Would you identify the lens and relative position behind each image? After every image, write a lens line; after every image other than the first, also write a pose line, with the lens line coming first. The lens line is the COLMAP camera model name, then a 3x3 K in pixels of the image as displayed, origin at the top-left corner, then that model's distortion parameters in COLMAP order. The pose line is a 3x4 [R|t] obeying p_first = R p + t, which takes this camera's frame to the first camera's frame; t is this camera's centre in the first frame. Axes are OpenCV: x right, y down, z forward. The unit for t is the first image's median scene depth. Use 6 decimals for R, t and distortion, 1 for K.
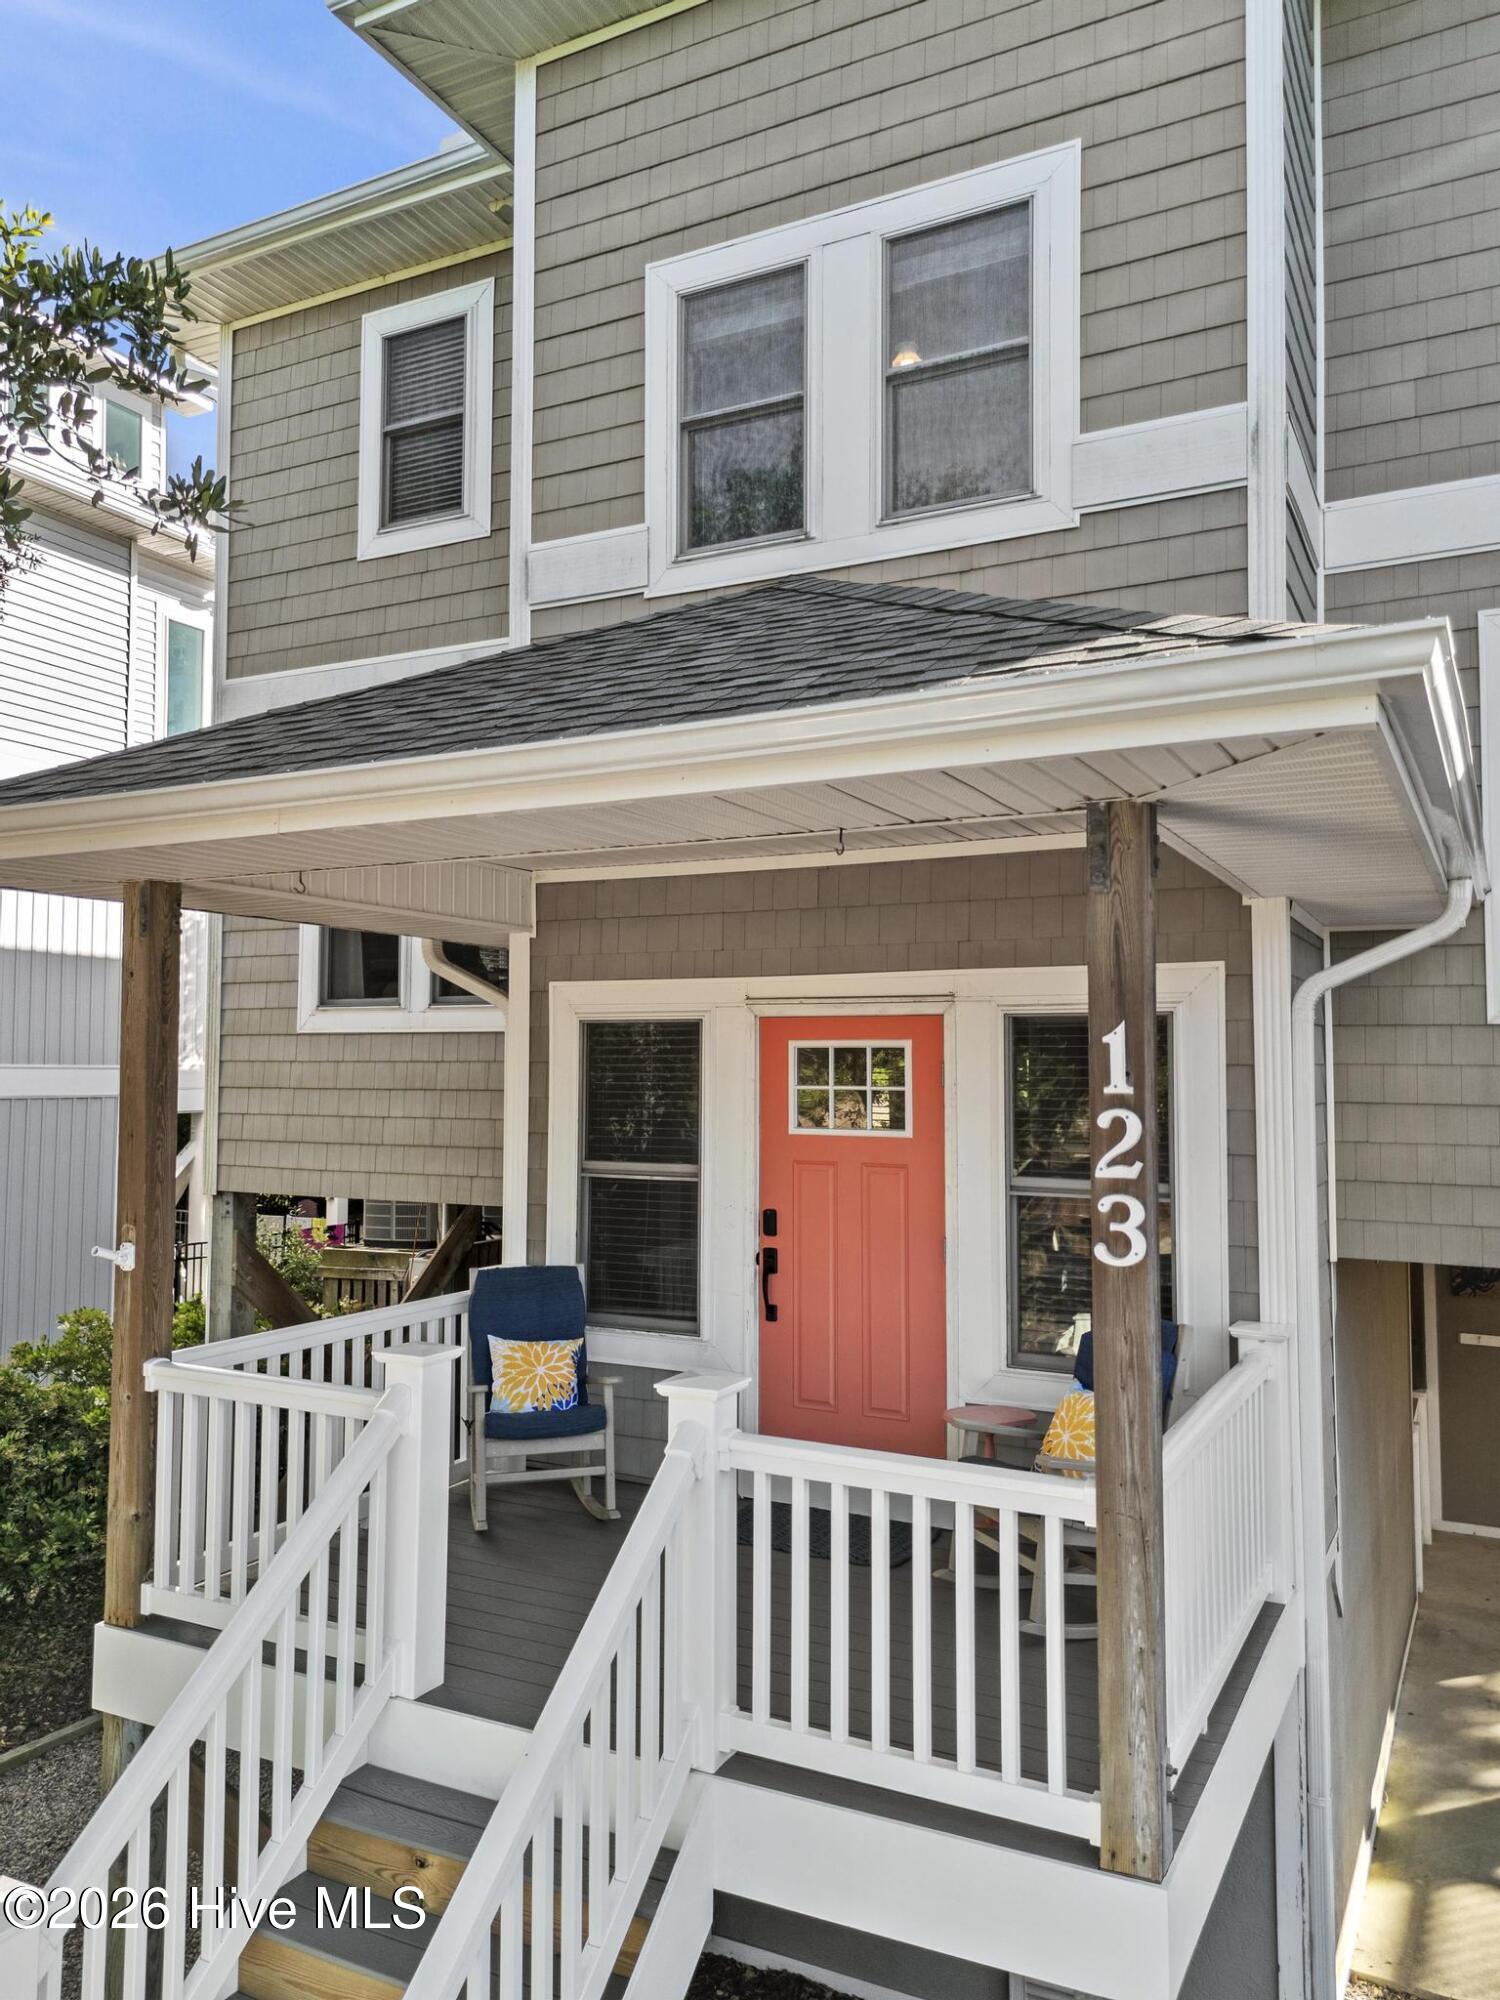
lens RADIAL K [[1456.0, 0, 750.0], [0, 1456.0, 1000.0], [0, 0, 1]] dist [0.062068, -0.068087]
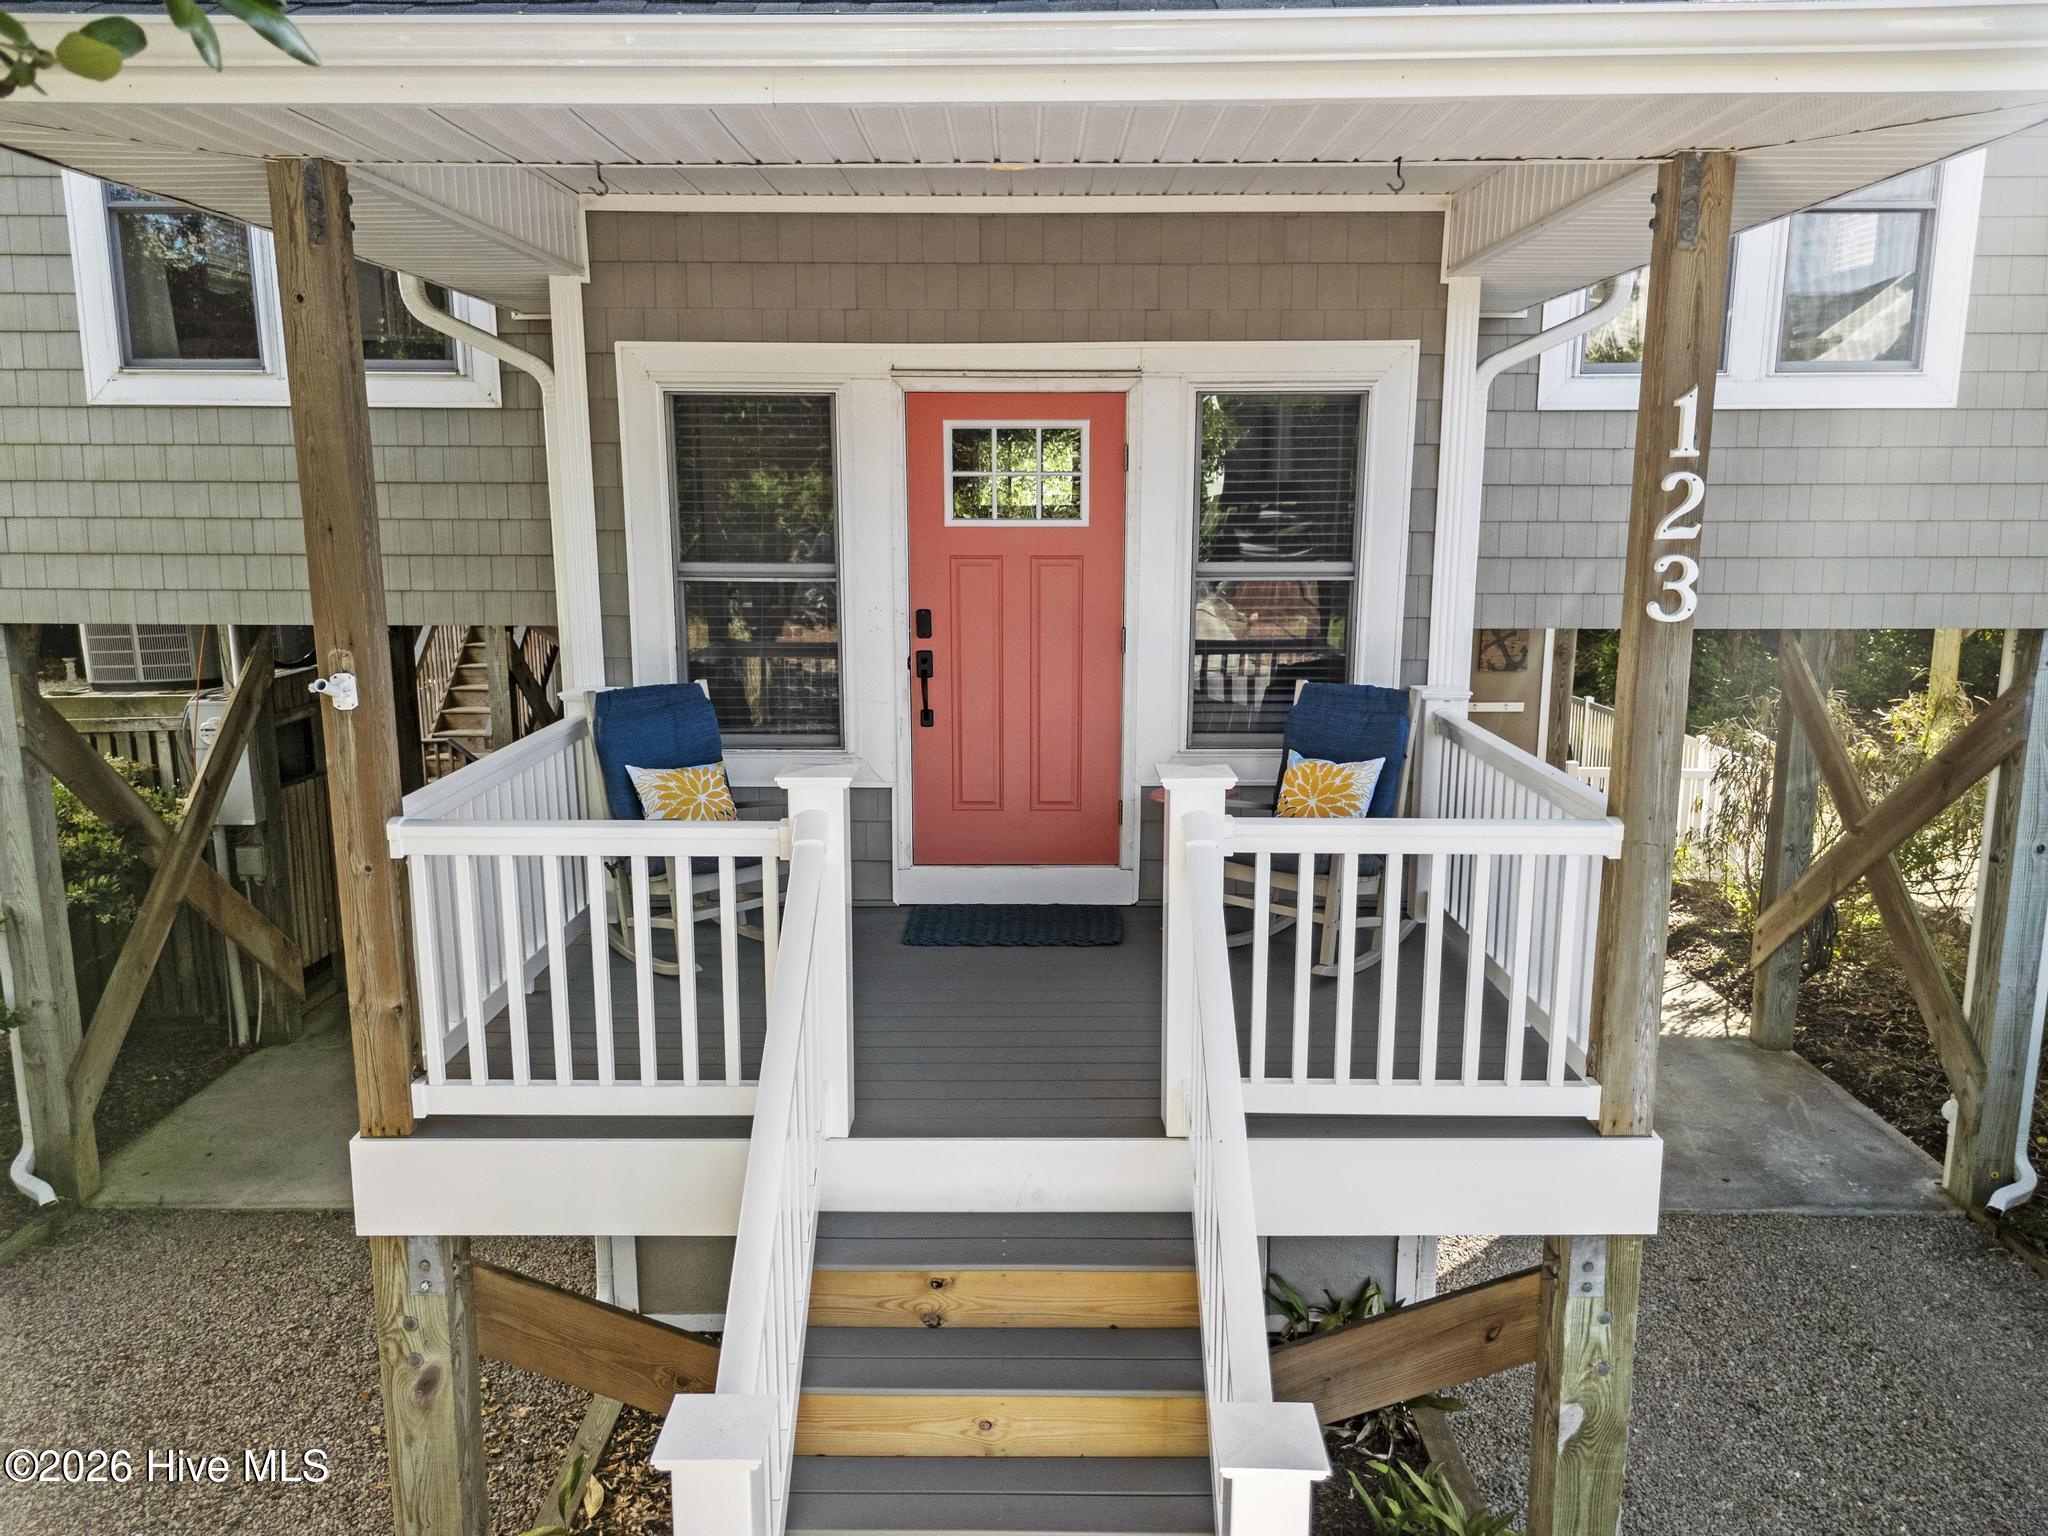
lens RADIAL K [[1490.9, 0, 1029.5], [0, 1490.9, 779.2], [0, 0, 1]] dist [0.062068, -0.068087]
pose [[0.892695, -0.092160, 0.441138, -0.370799], [-0.018484, 0.970555, 0.240167, 0.021580], [-0.450283, -0.222550, 0.864706, 0.134128]]
